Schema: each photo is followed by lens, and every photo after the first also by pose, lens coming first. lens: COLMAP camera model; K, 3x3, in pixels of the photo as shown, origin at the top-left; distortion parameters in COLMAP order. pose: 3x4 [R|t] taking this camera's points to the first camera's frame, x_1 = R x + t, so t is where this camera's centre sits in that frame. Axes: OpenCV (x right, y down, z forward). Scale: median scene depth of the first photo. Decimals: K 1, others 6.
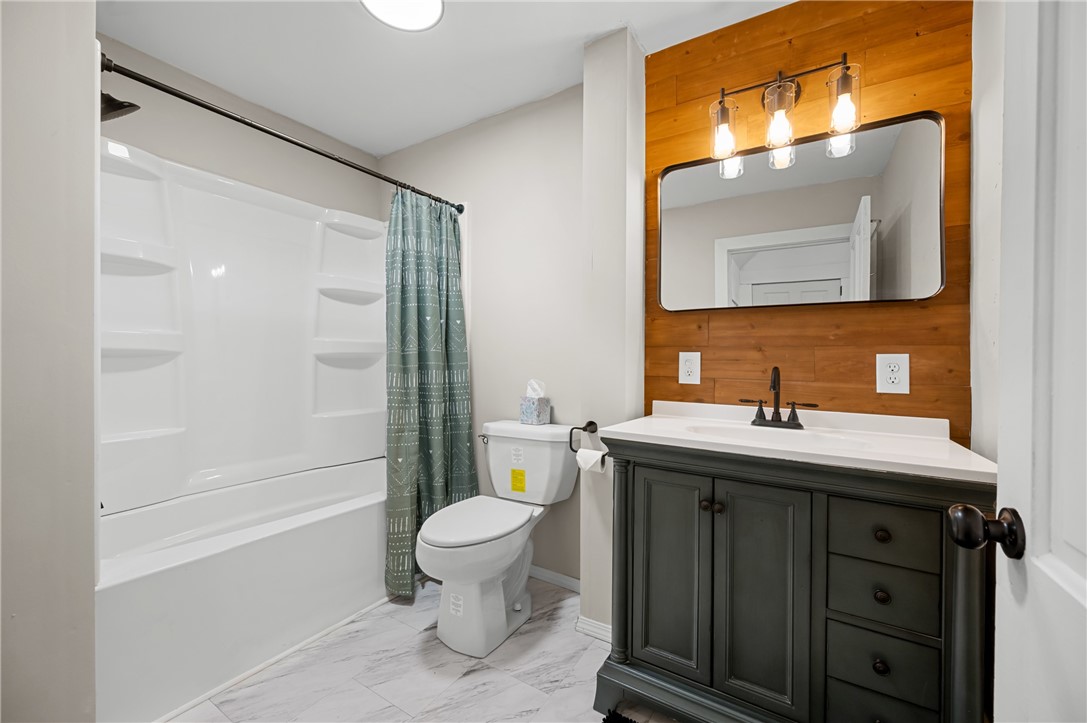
lens RADIAL K [[434.6, 0, 541.3], [0, 434.6, 360.1], [0, 0, 1]] dist [-0.000848, -0.000653]
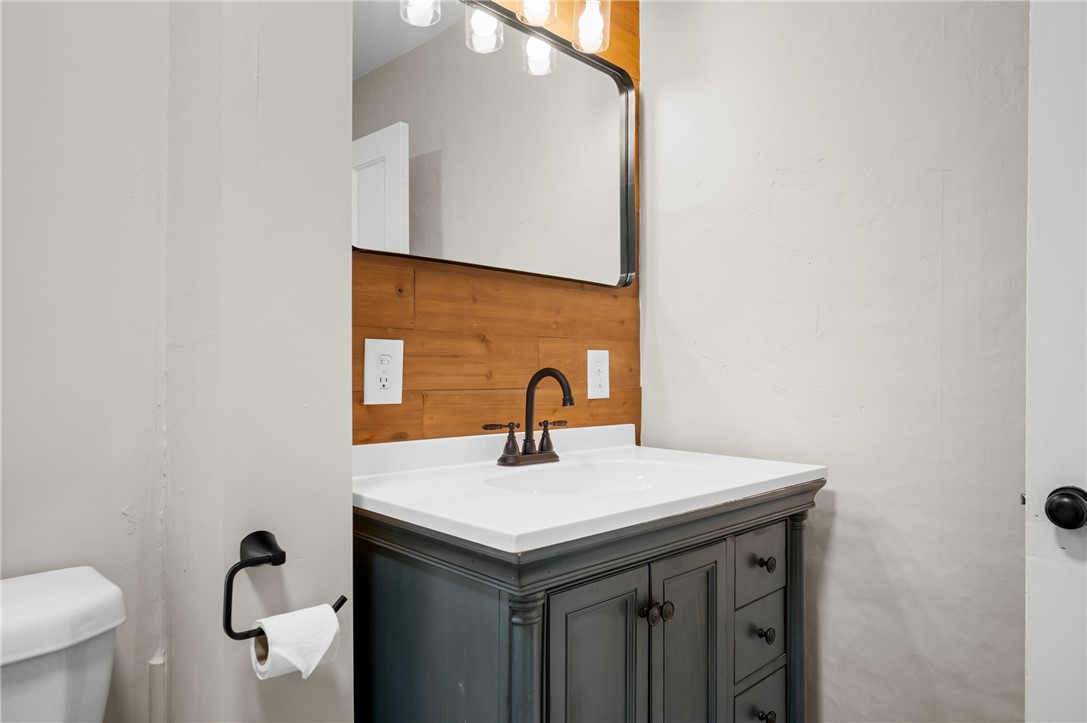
lens RADIAL K [[654.6, 0, 545.2], [0, 654.6, 362.8], [0, 0, 1]] dist [-0.003402, -0.000310]
pose [[0.243567, -0.004925, 0.969871, -0.374779], [-0.007569, 0.999947, 0.006979, 0.001567], [-0.969854, -0.009041, 0.243517, 0.737393]]
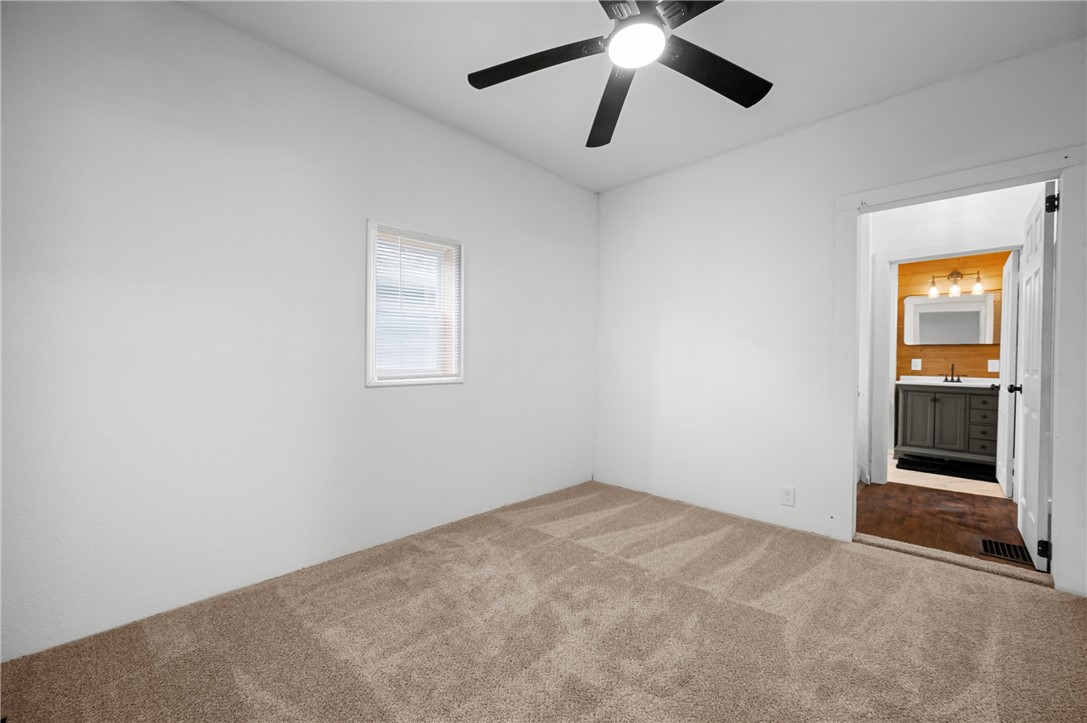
lens RADIAL K [[434.6, 0, 547.5], [0, 434.6, 367.1], [0, 0, 1]] dist [-0.000848, -0.000653]
pose [[0.979986, 0.001425, -0.199061, -1.737368], [0.002330, 0.999824, 0.018629, -0.027729], [0.199053, -0.018720, 0.979810, -2.715121]]
